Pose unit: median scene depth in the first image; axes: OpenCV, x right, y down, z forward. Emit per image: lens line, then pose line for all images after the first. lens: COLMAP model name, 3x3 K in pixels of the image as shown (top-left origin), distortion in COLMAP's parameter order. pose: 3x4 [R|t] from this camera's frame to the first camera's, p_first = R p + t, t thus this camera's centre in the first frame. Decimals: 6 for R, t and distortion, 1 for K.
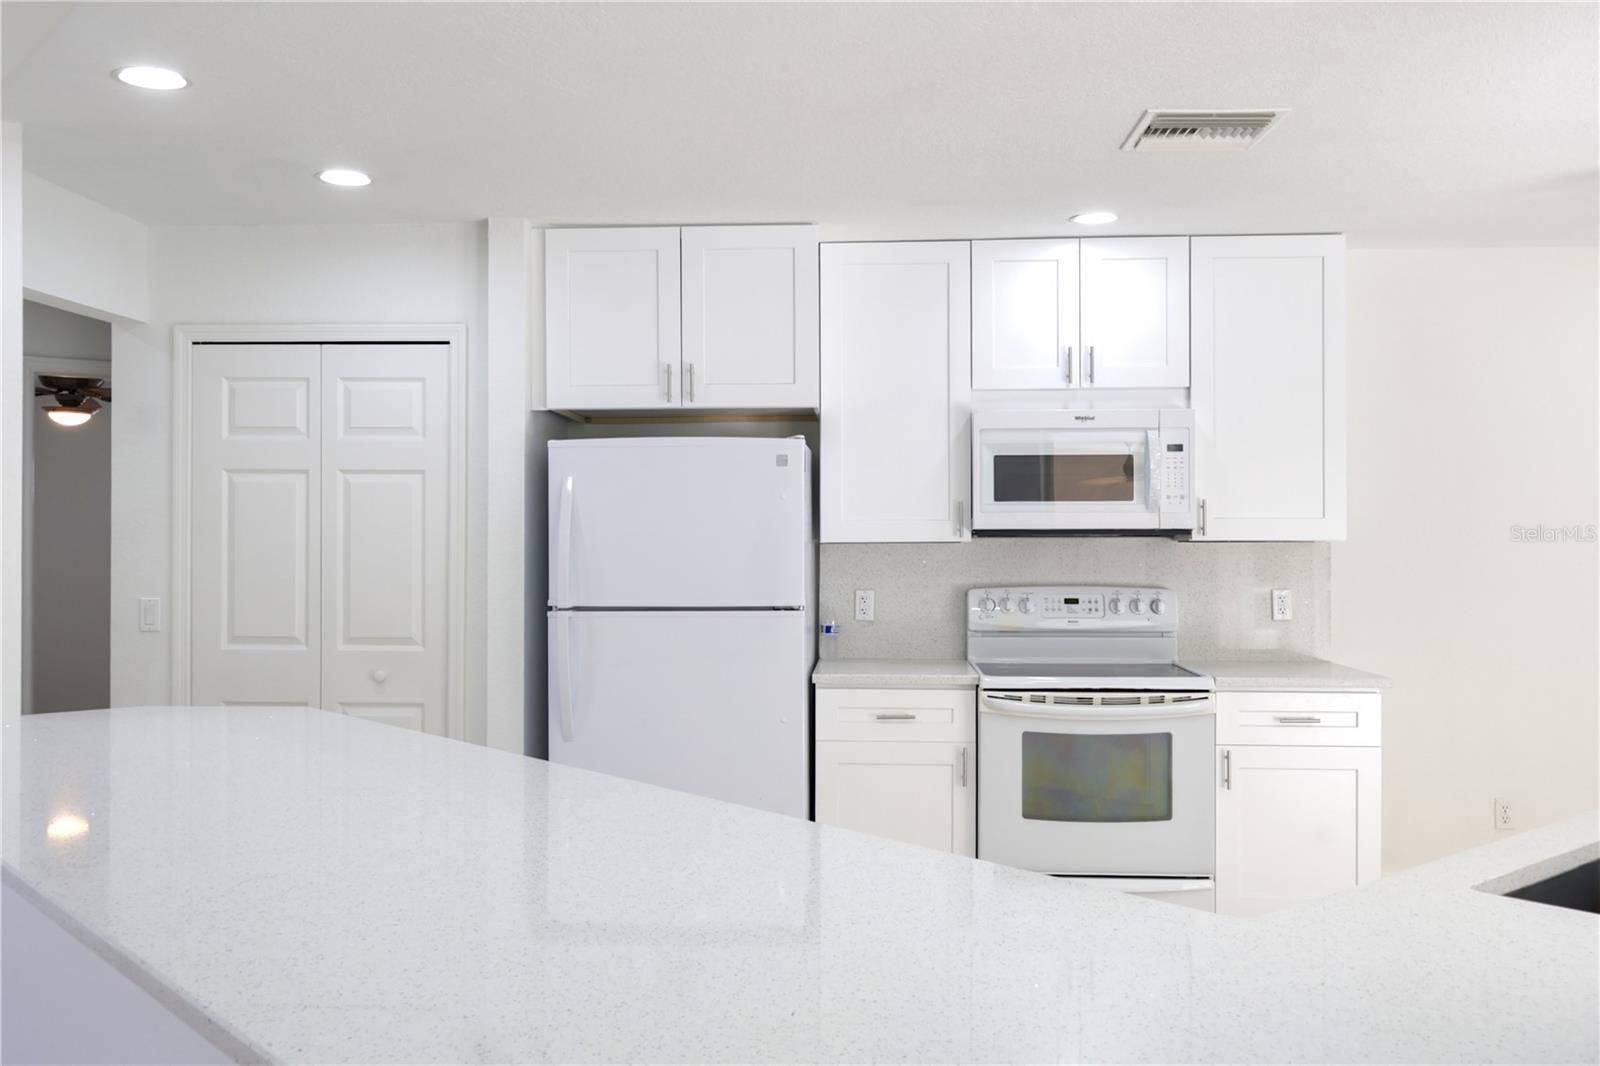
lens RADIAL K [[1366.1, 0, 779.6], [0, 1366.1, 528.0], [0, 0, 1]] dist [-0.004783, -0.012862]
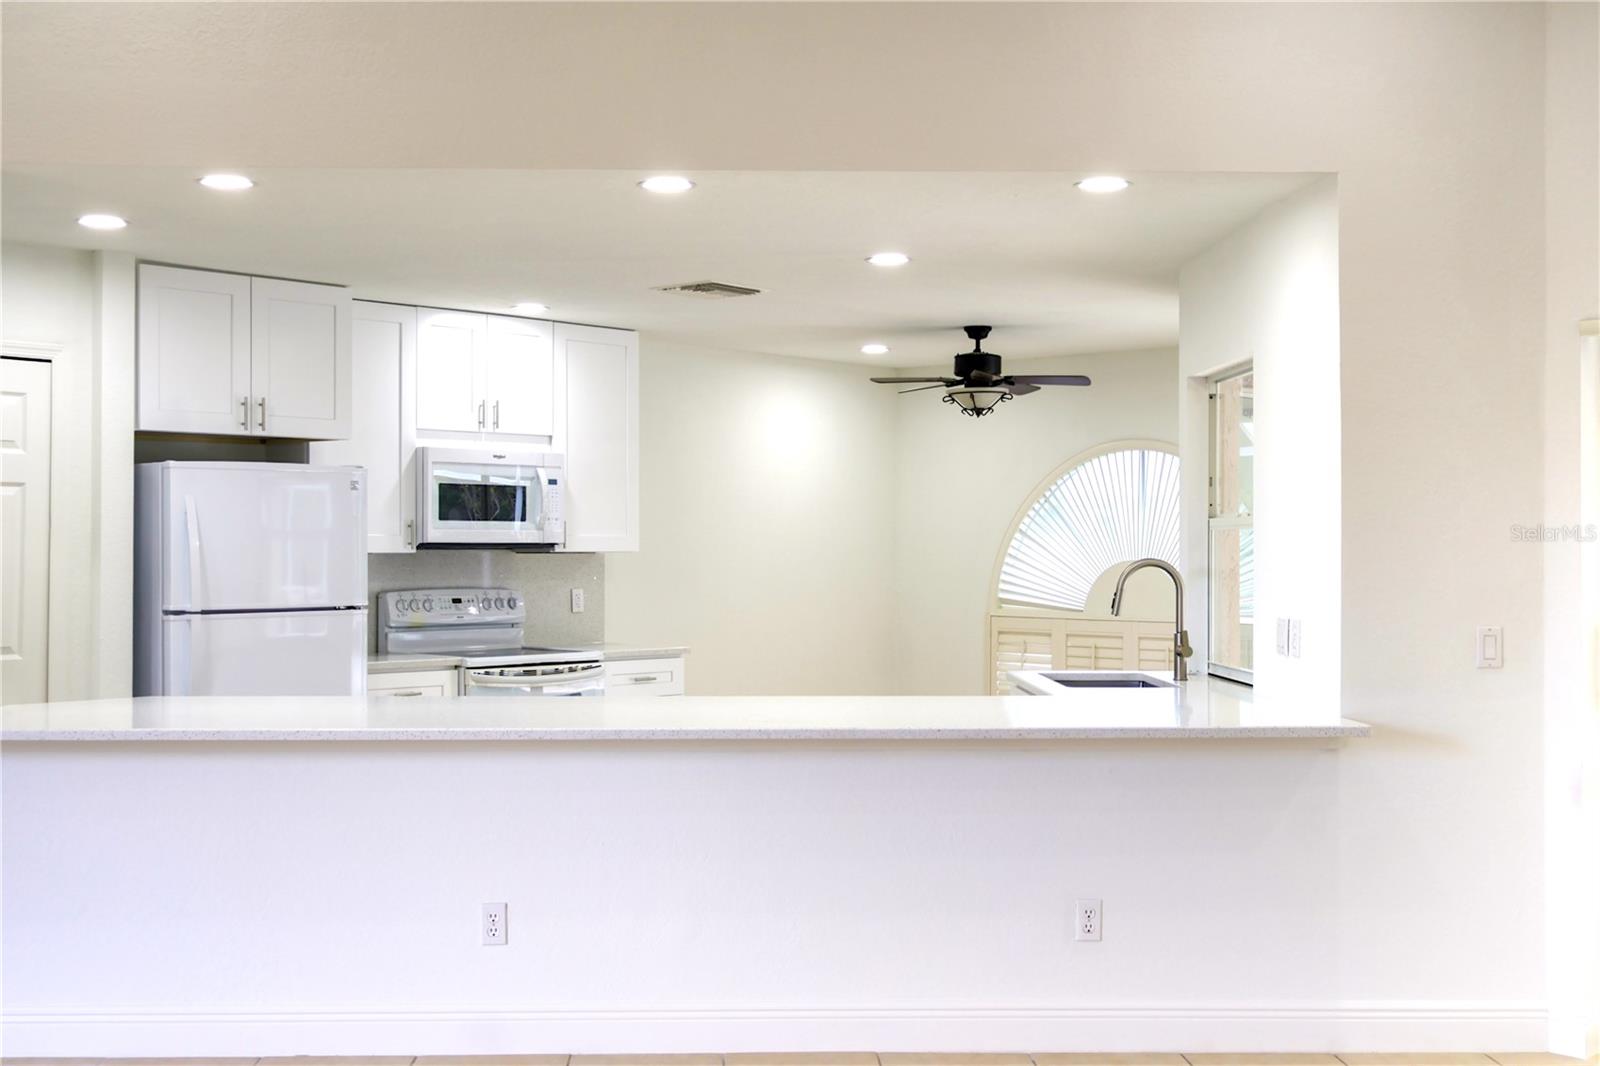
lens RADIAL K [[1887.2, 0, 800.0], [0, 1887.2, 533.0], [0, 0, 1]] dist [0.022311, 0.003746]
pose [[0.639585, 0.008228, 0.768676, -0.950858], [-0.008997, 0.999954, -0.003218, -0.005331], [-0.768668, -0.004858, 0.639630, -0.349208]]
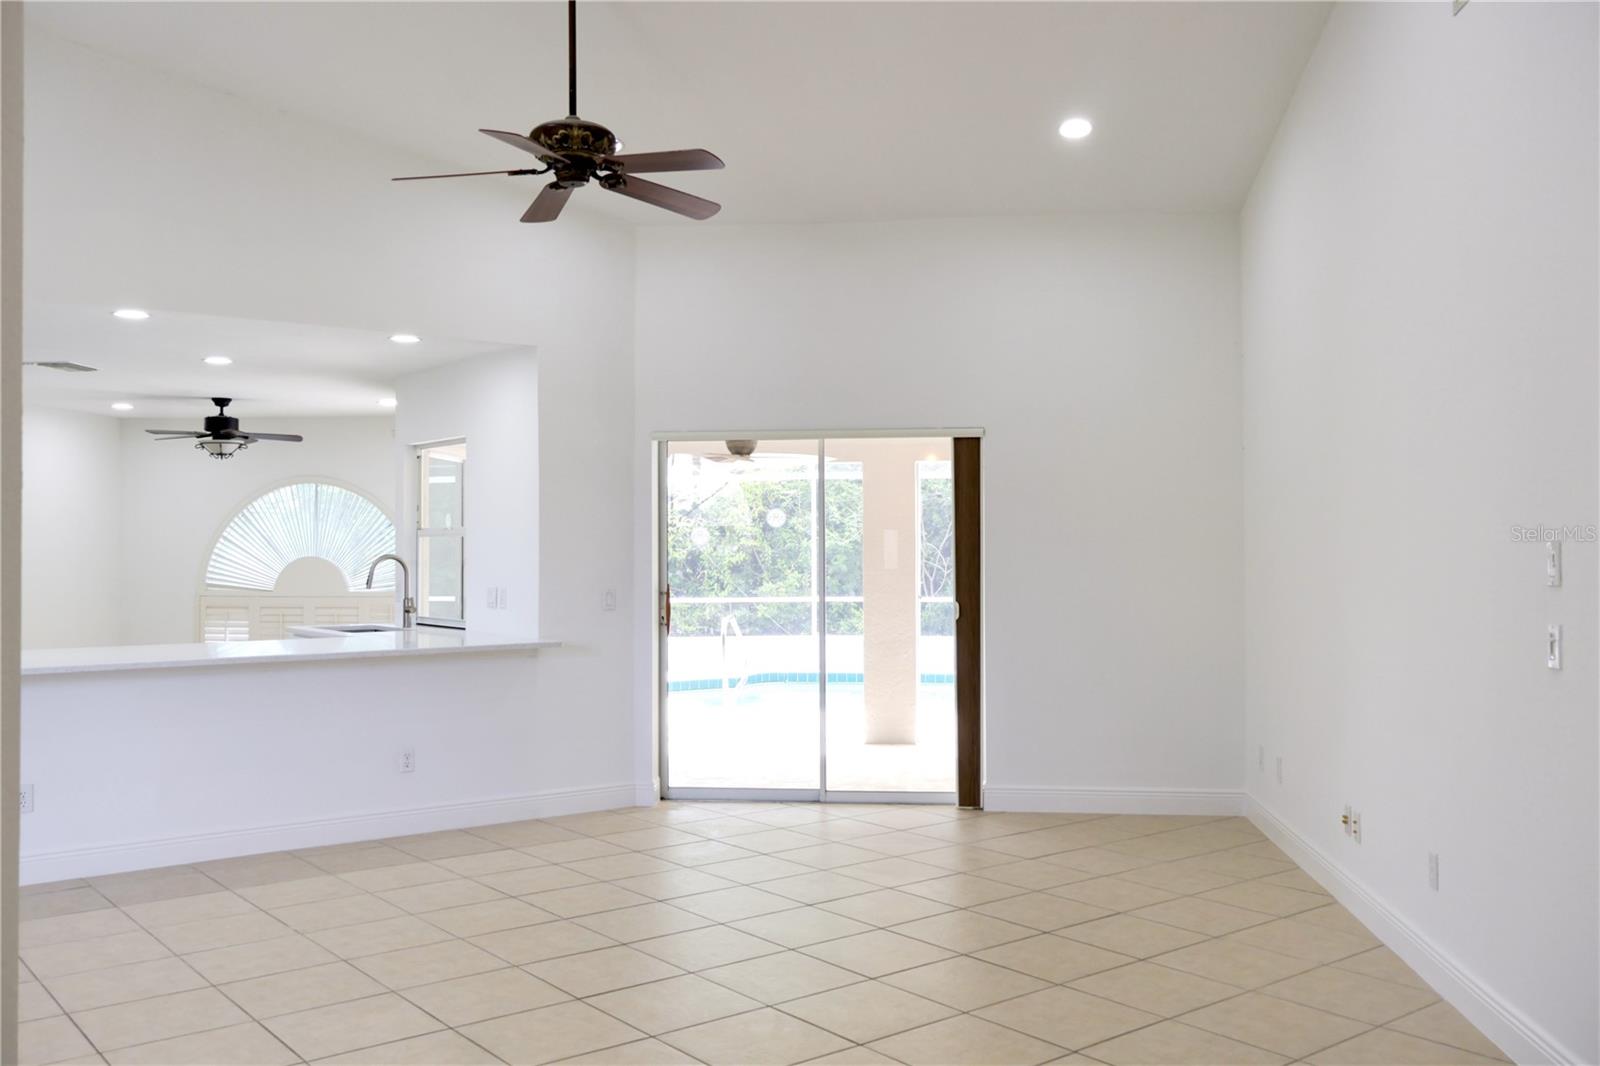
lens RADIAL K [[1410.4, 0, 800.0], [0, 1410.4, 533.0], [0, 0, 1]] dist [0.045101, -0.013987]
pose [[0.071626, 0.012652, 0.997351, -1.414111], [-0.008923, 0.999888, -0.012043, -0.003149], [-0.997392, -0.008037, 0.071730, -0.279050]]
